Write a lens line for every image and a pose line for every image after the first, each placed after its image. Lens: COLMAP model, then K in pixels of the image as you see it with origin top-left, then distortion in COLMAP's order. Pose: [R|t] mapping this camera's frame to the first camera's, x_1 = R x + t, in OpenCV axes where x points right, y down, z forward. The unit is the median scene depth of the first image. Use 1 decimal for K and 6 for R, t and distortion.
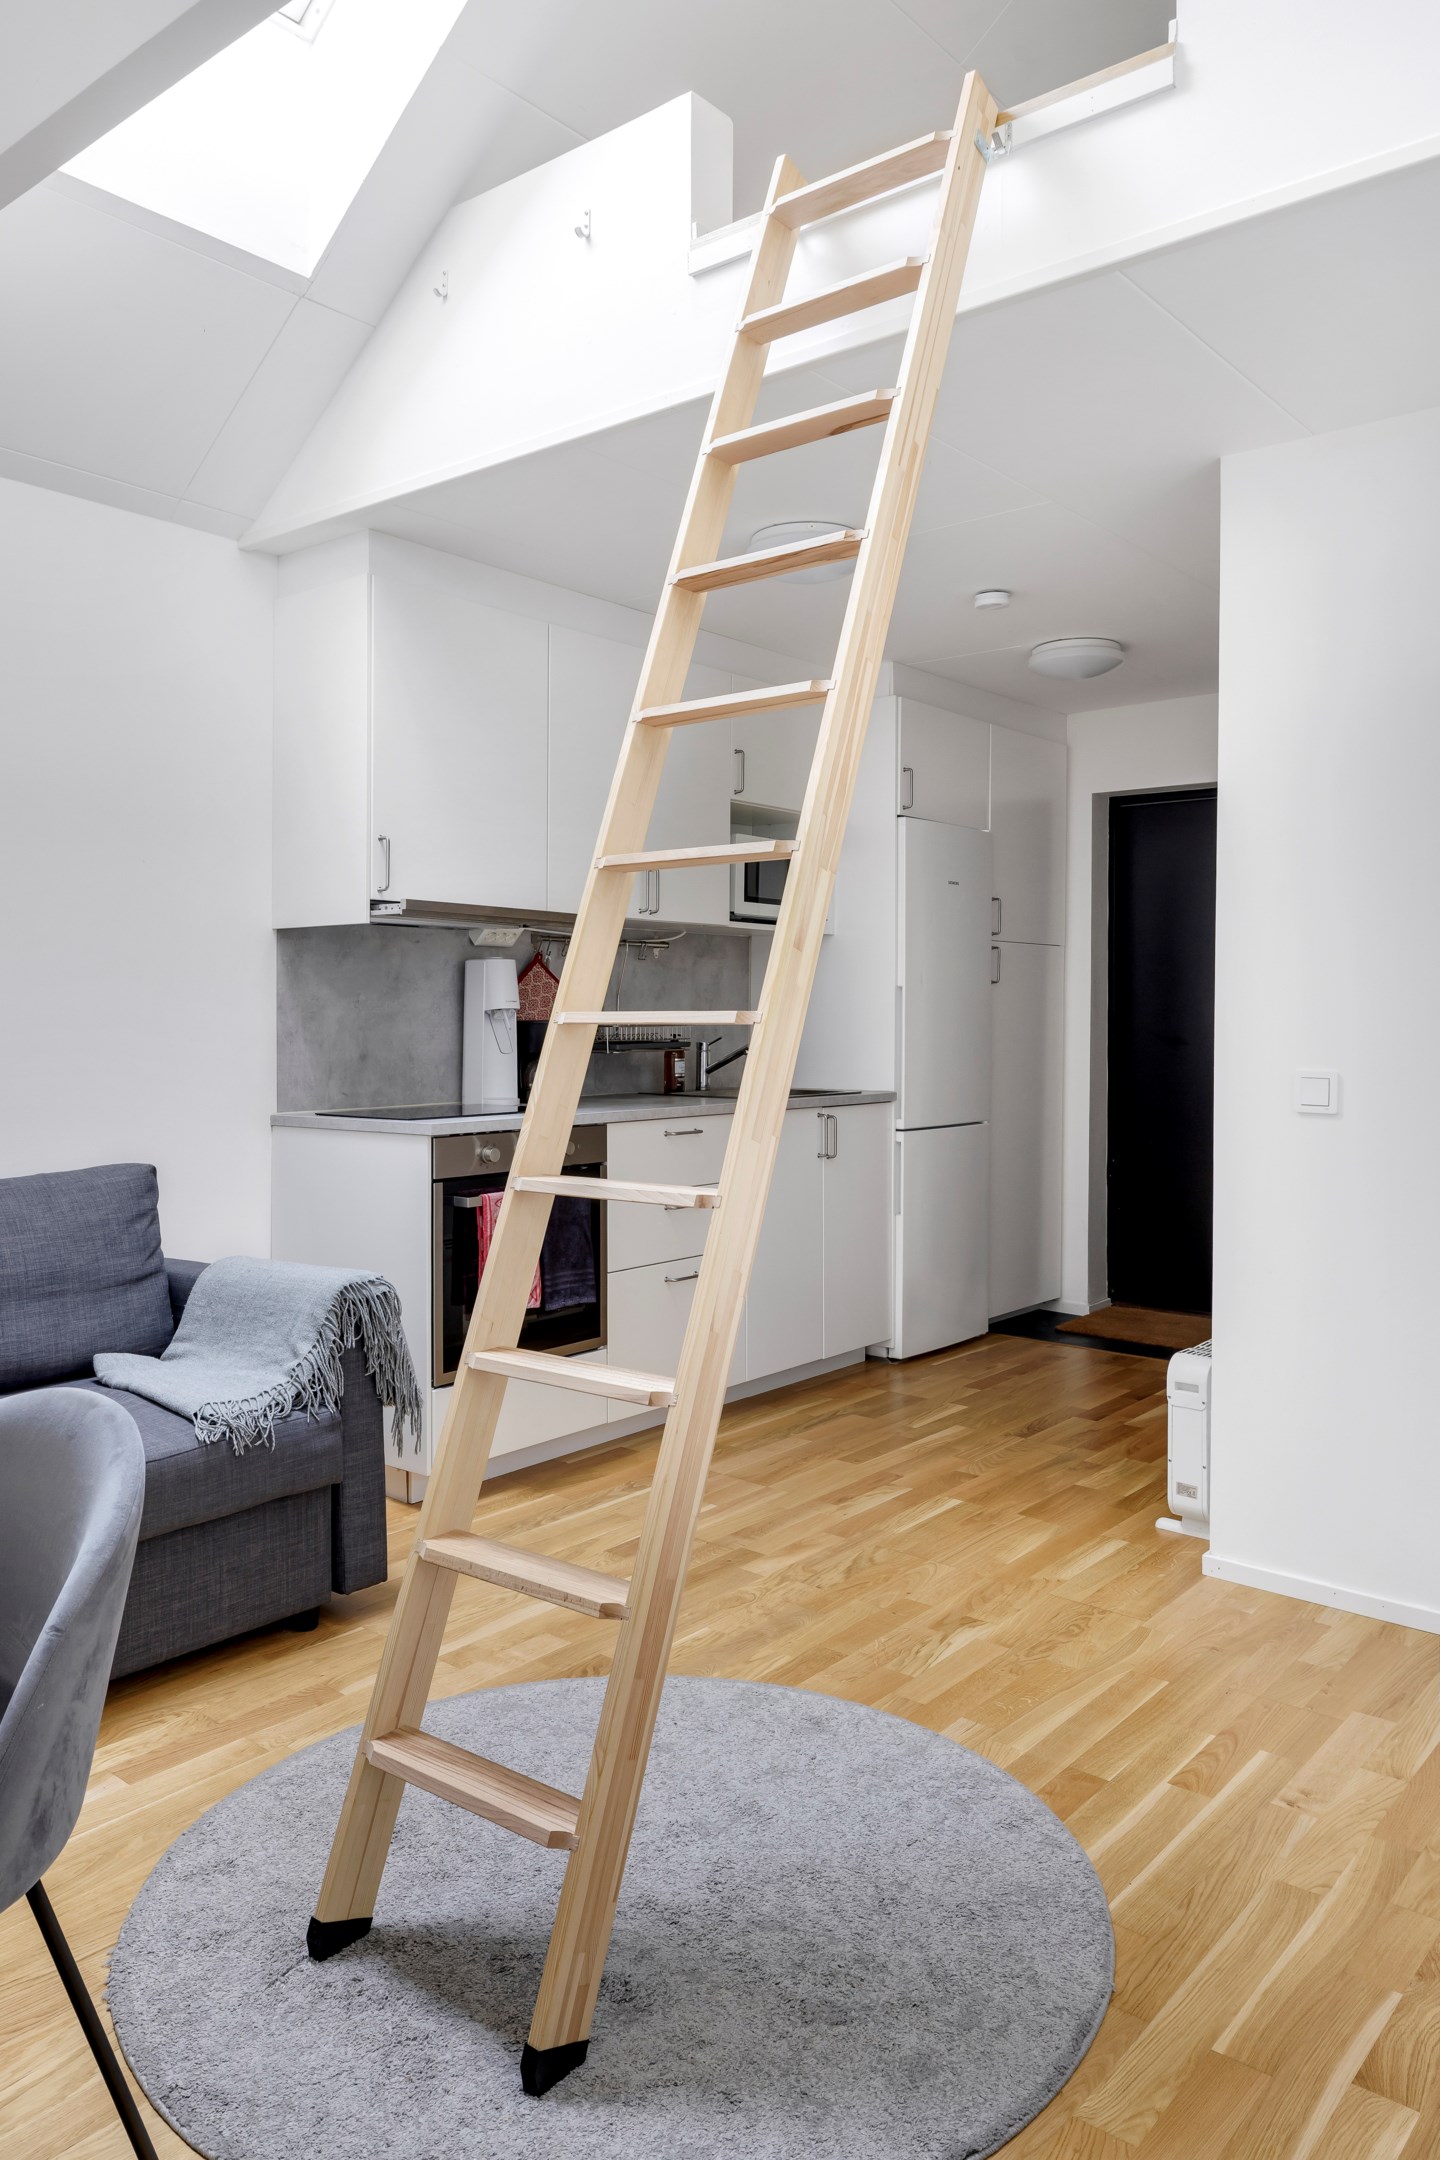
lens RADIAL K [[1481.2, 0, 728.9], [0, 1481.2, 1025.3], [0, 0, 1]] dist [0.000637, 0.003669]
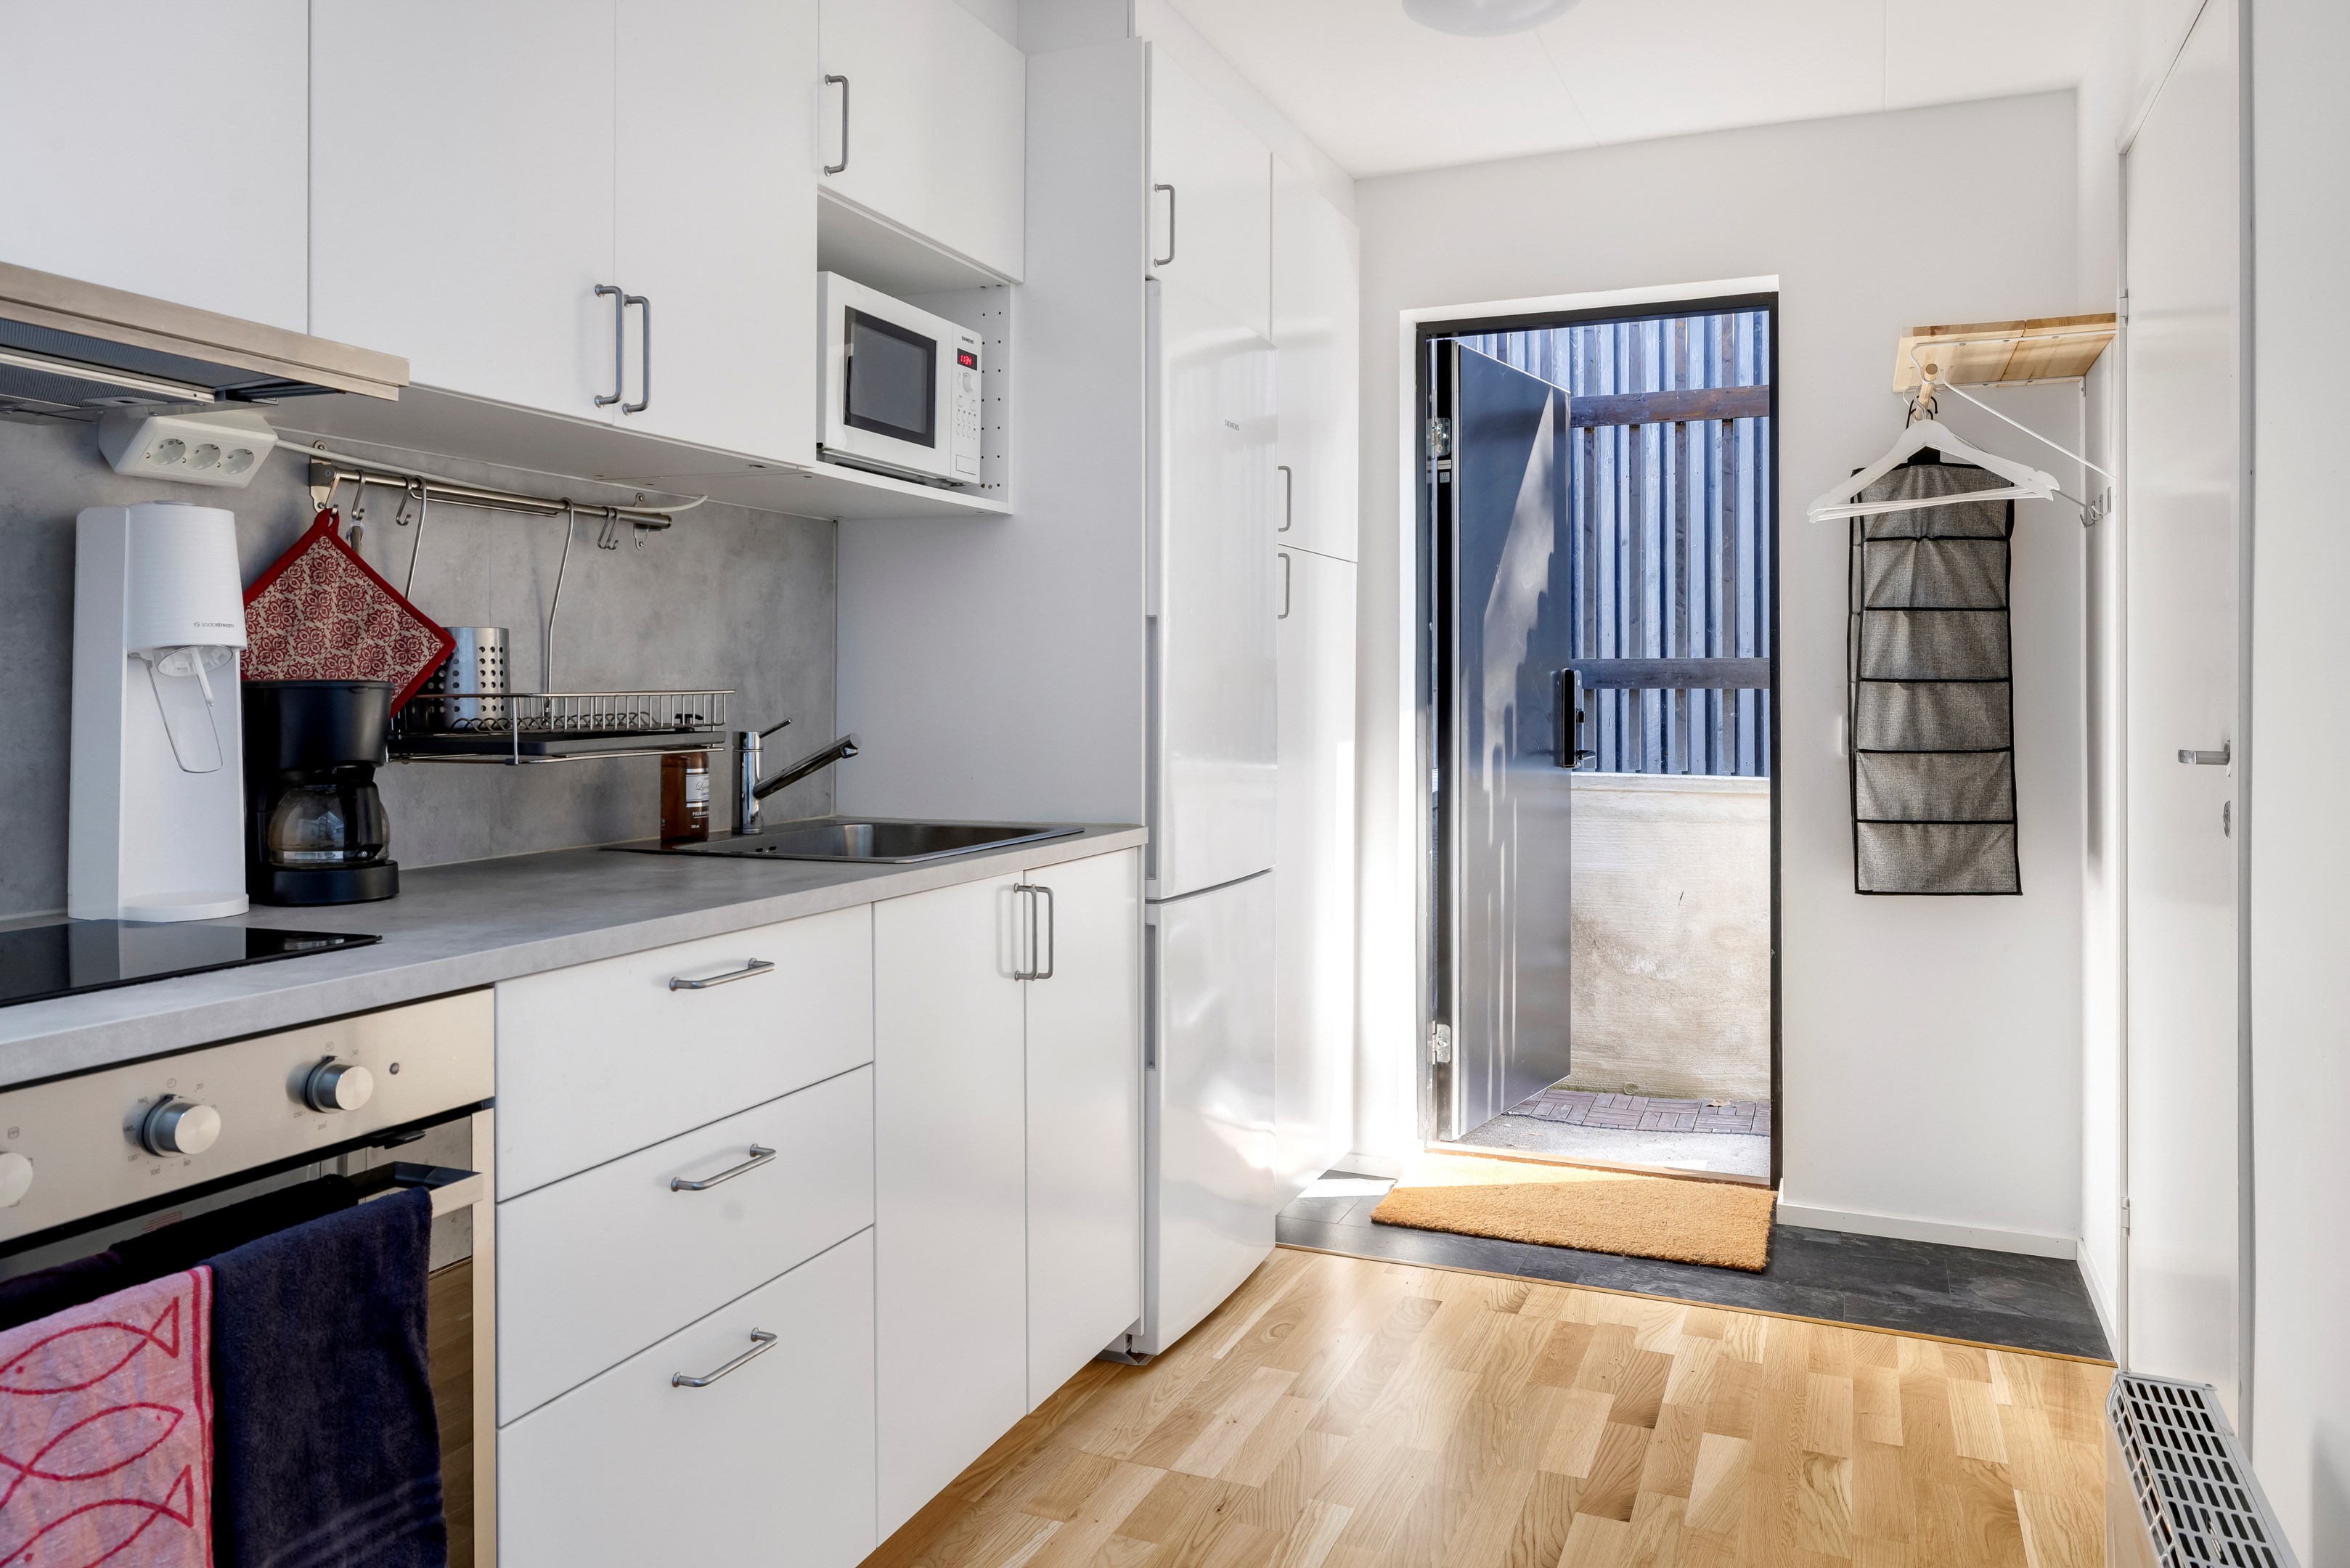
lens RADIAL K [[1598.7, 0, 1169.3], [0, 1598.7, 693.9], [0, 0, 1]] dist [-0.000642, -0.000073]
pose [[0.965029, -0.005258, 0.262092, -0.030414], [0.007391, 0.999947, -0.007152, 0.005779], [-0.262040, 0.008839, 0.965017, 0.672858]]
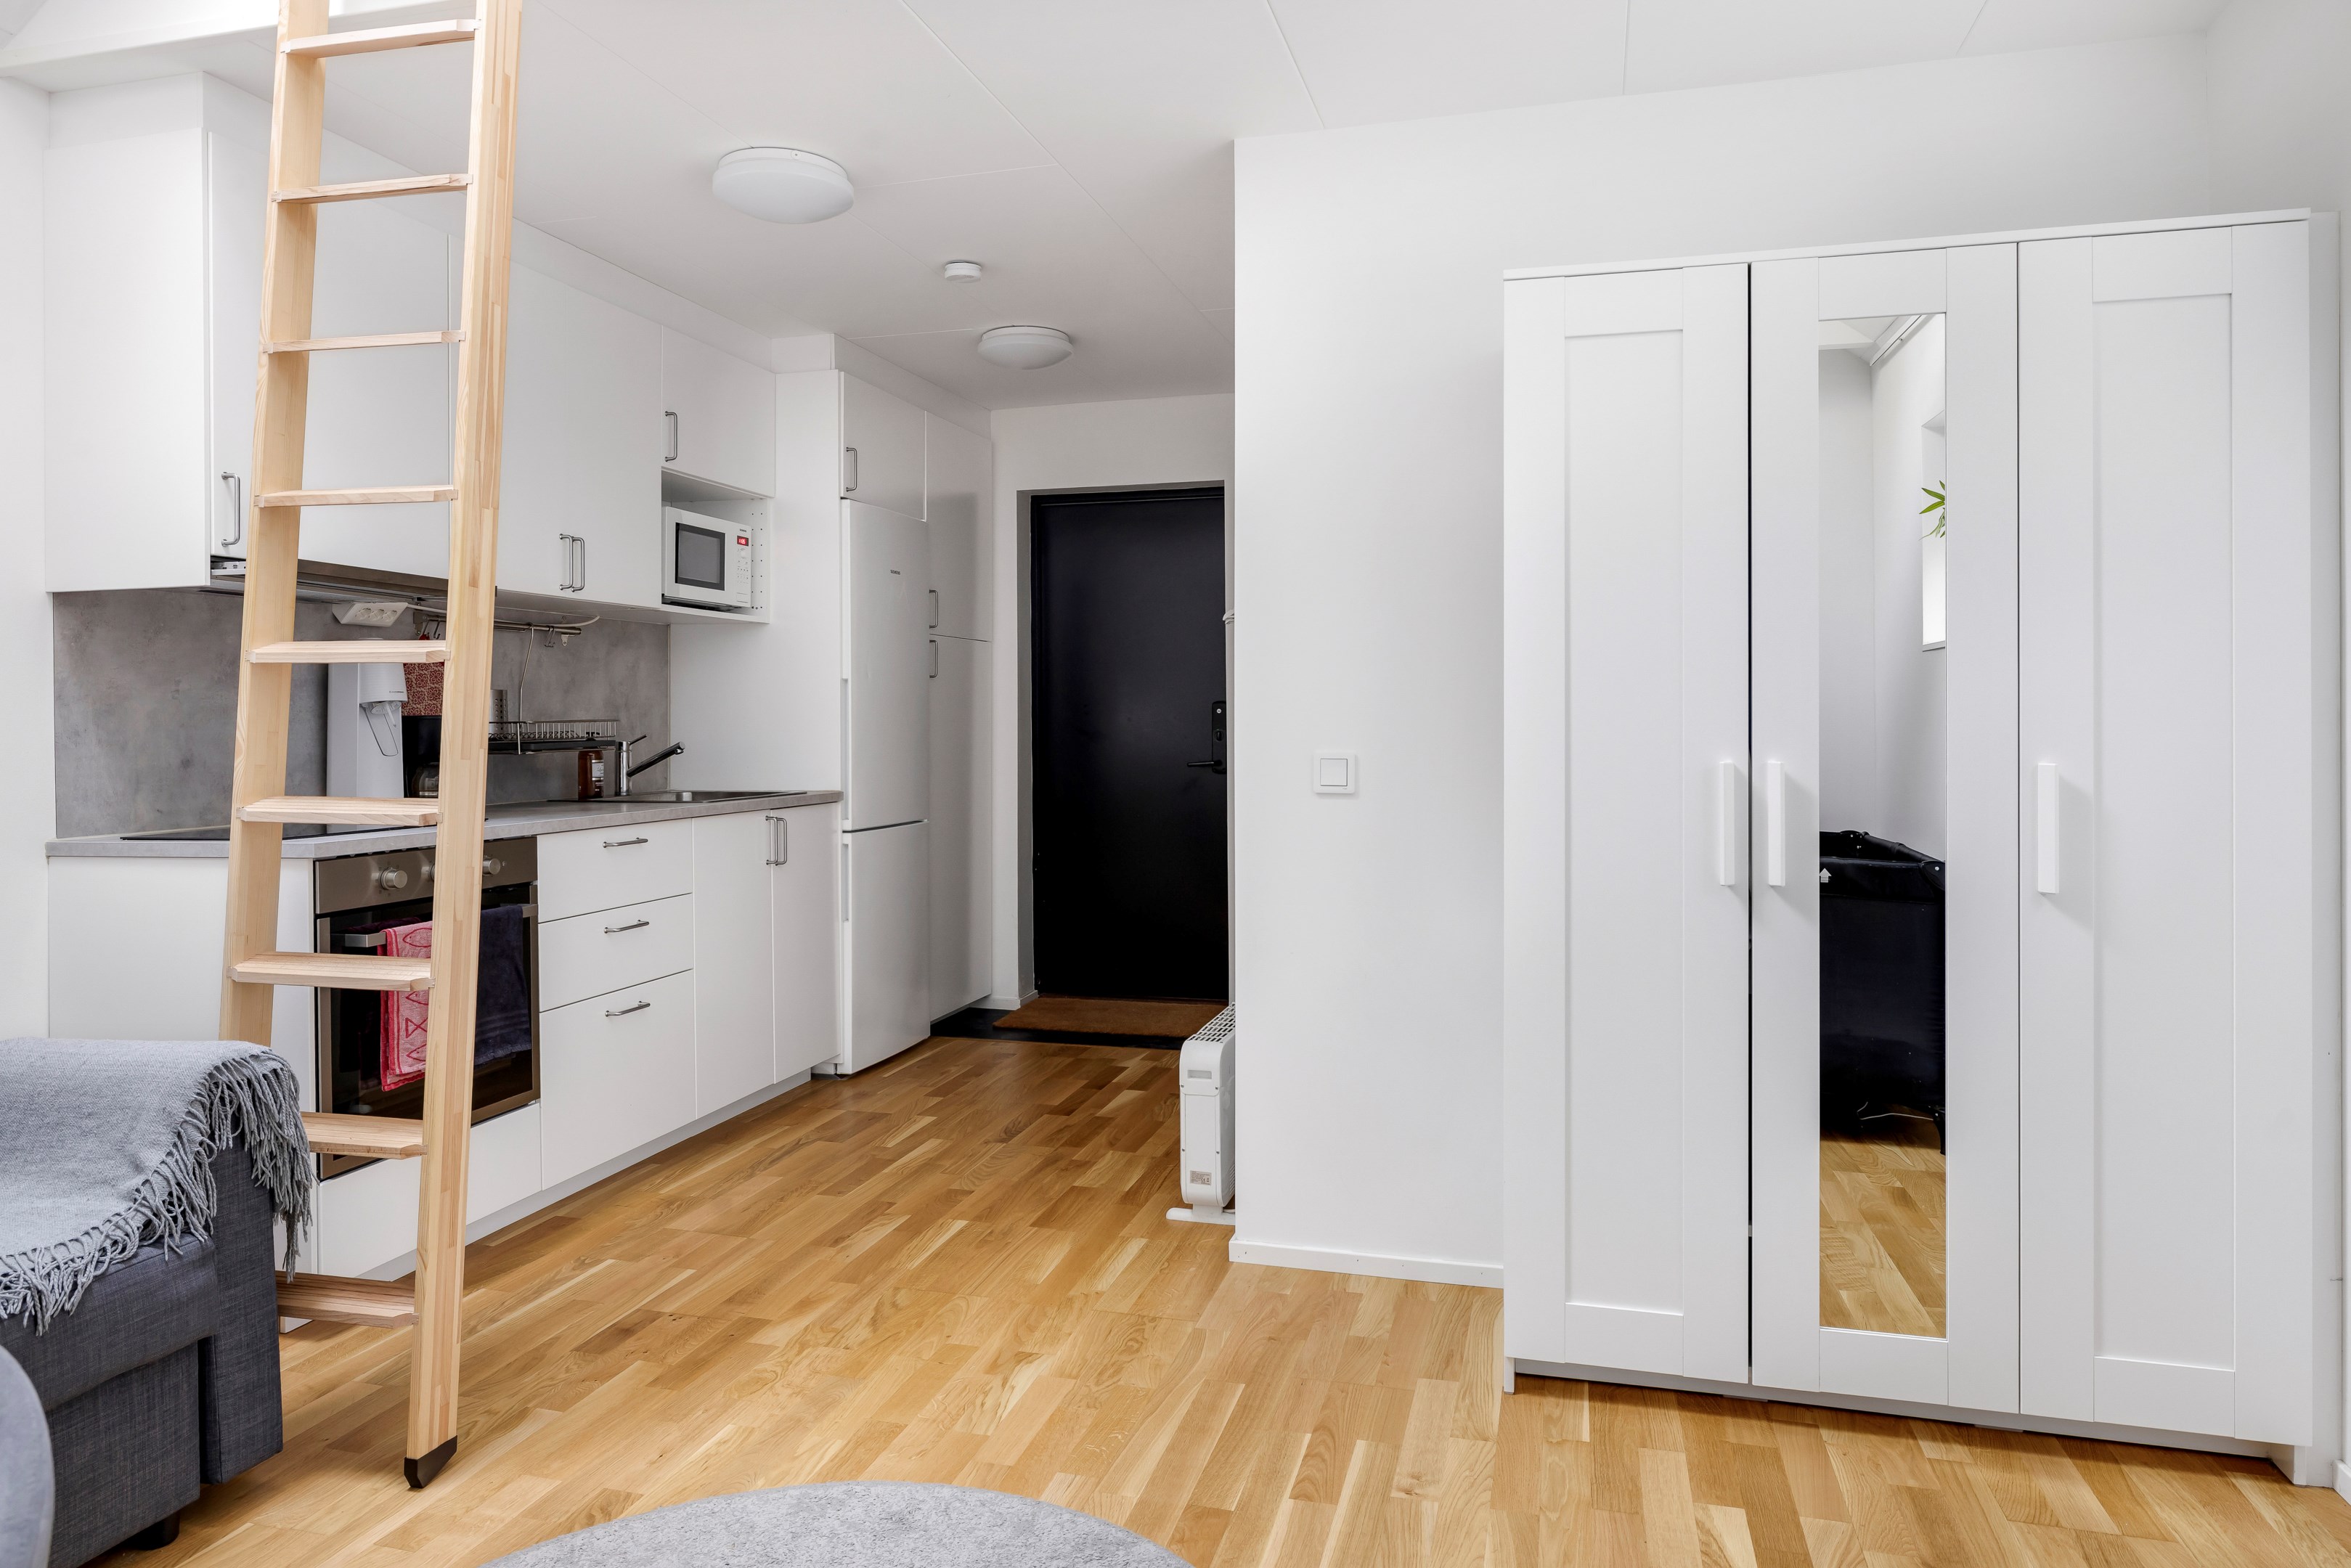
lens RADIAL K [[1421.1, 0, 1177.5], [0, 1421.1, 728.5], [0, 0, 1]] dist [-0.001300, 0.001056]
pose [[0.913208, -0.011321, 0.407336, -0.085656], [0.012419, 0.999923, -0.000052, 0.011174], [-0.407304, 0.005106, 0.913278, 0.125396]]
